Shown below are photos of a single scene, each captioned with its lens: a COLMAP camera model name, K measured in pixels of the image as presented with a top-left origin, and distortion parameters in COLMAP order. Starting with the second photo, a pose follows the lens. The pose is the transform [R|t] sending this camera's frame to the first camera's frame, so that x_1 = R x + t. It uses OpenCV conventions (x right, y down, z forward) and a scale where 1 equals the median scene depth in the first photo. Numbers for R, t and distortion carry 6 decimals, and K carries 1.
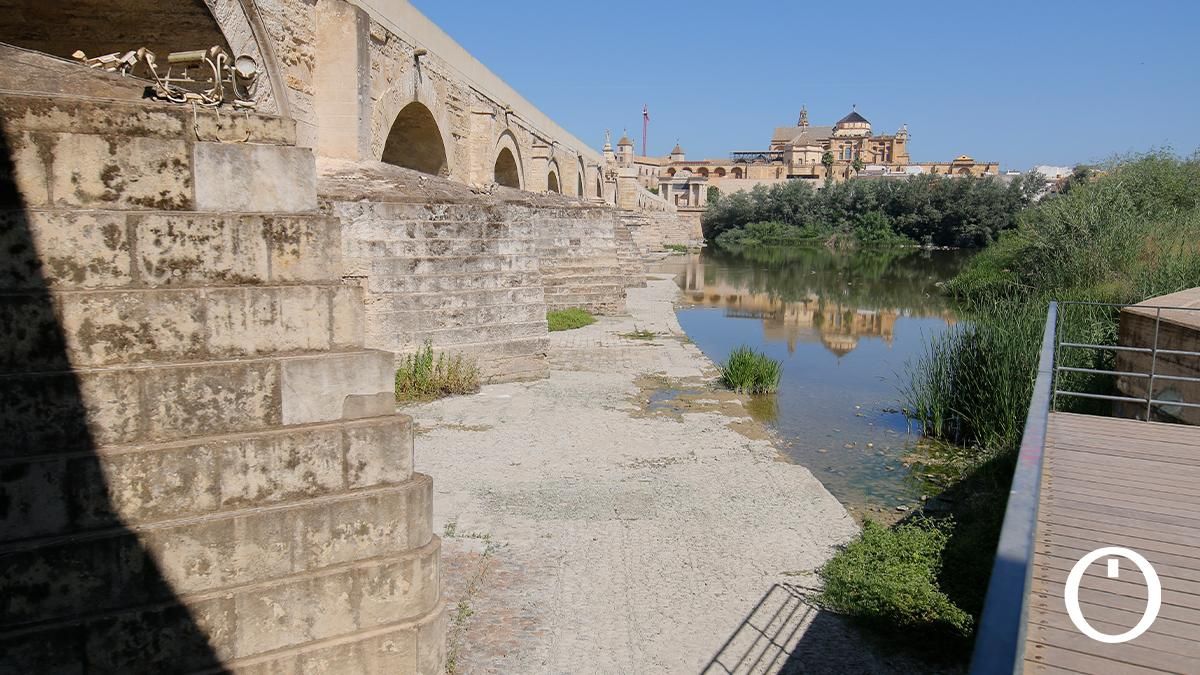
lens RADIAL K [[840.0, 0, 600.0], [0, 840.0, 337.5], [0, 0, 1]] dist [-0.002340, -0.001371]
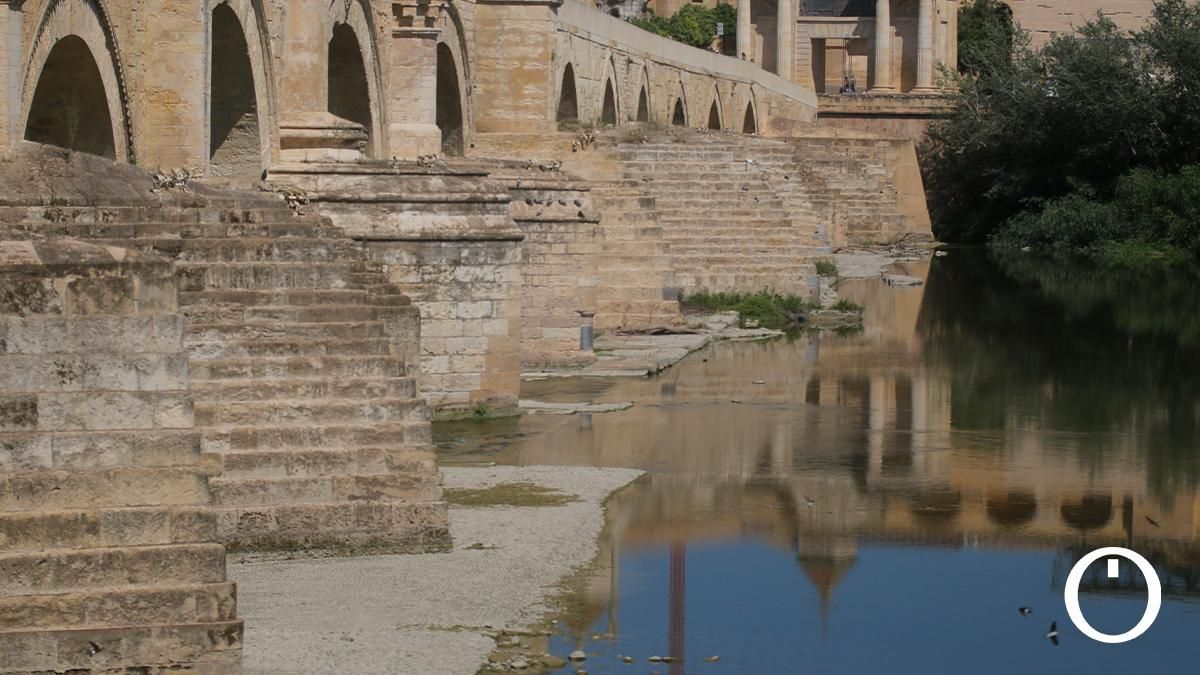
lens RADIAL K [[3923.2, 0, 600.0], [0, 3923.2, 337.5], [0, 0, 1]] dist [-0.110337, -1.123208]
pose [[0.999767, -0.006037, 0.020738, 0.112674], [0.007813, 0.996205, -0.086685, -0.037034], [-0.020136, 0.086827, 0.996020, -0.109136]]
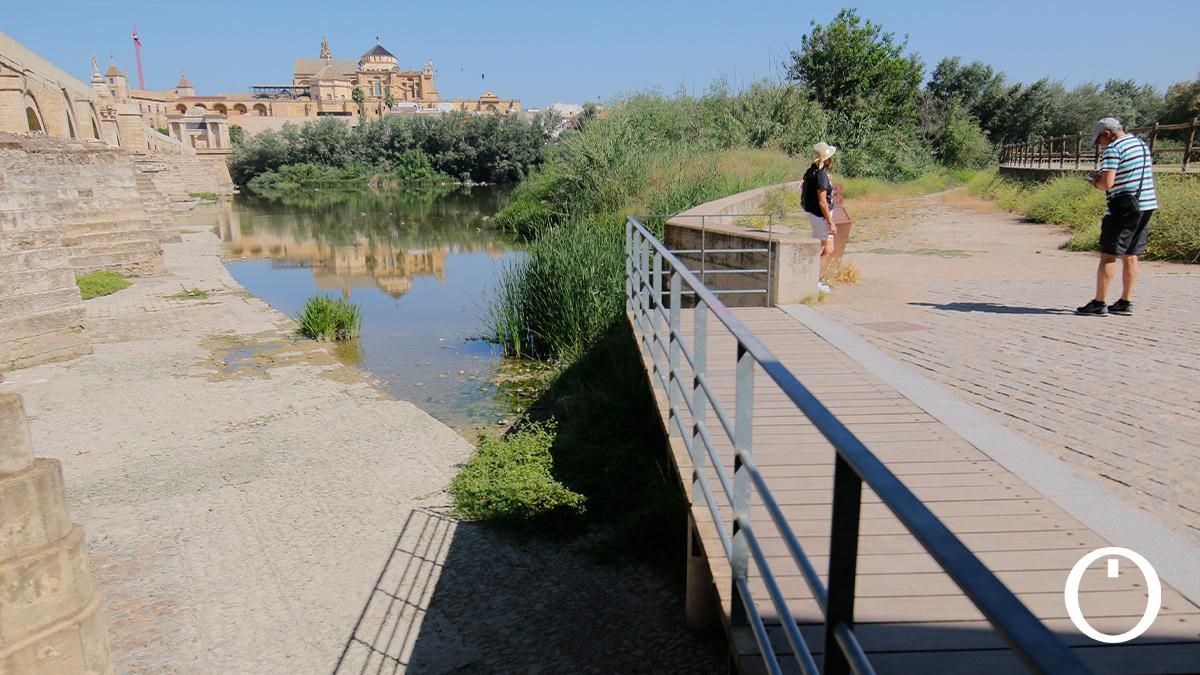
lens RADIAL K [[841.9, 0, 602.9], [0, 841.9, 385.0], [0, 0, 1]] dist [-0.001398, -0.006006]
pose [[0.863197, -0.155599, 0.480292, -0.016530], [0.095814, 0.984522, 0.146754, 0.002225], [-0.495692, -0.080659, 0.864745, -0.004314]]
